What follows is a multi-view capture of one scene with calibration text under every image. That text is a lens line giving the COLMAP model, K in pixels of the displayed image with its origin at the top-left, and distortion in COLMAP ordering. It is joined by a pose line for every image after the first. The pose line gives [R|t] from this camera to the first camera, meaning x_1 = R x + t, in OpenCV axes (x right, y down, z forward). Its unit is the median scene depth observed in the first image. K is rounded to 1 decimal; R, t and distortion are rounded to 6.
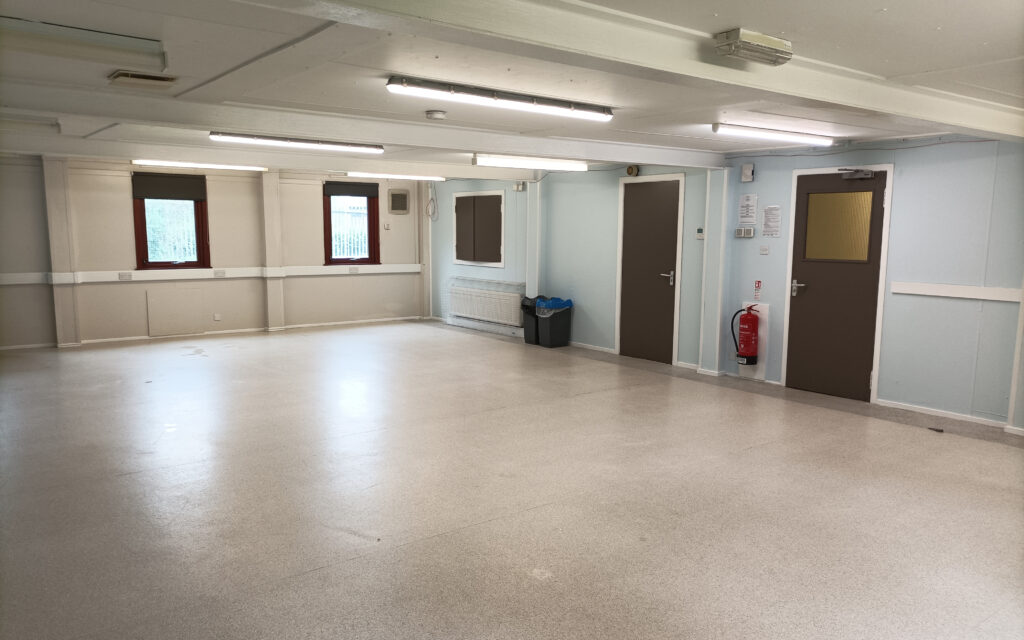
lens RADIAL K [[762.0, 0, 513.7], [0, 762.0, 324.8], [0, 0, 1]] dist [0.009623, 0.000188]
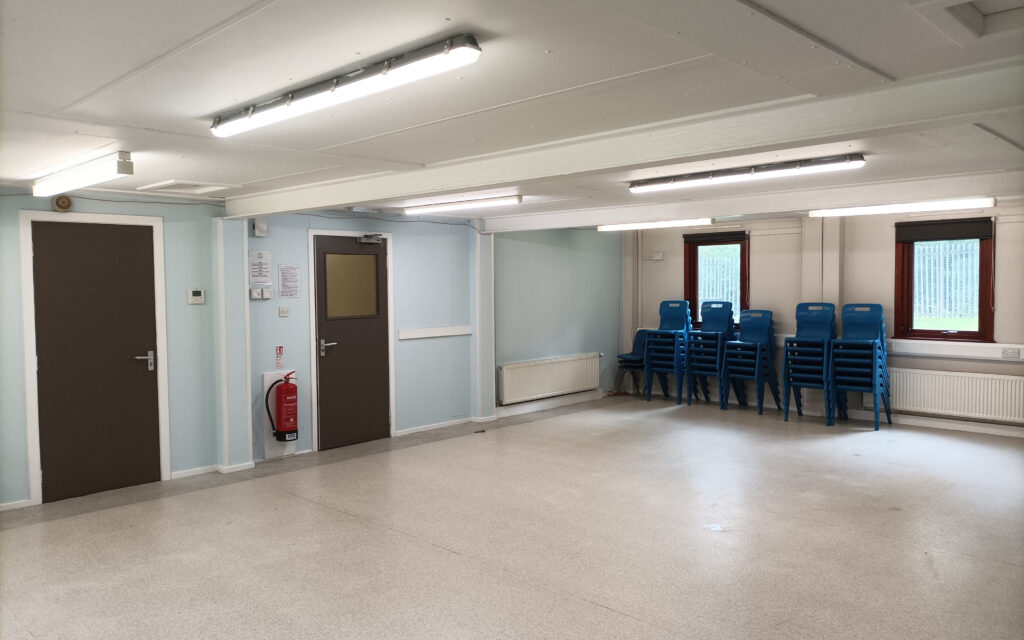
lens RADIAL K [[762.0, 0, 513.3], [0, 762.0, 313.6], [0, 0, 1]] dist [0.009623, 0.000188]
pose [[-0.147500, -0.043761, 0.988093, -0.614478], [0.140185, 0.988010, 0.064684, -0.116242], [-0.979077, 0.148057, -0.139597, 0.852490]]
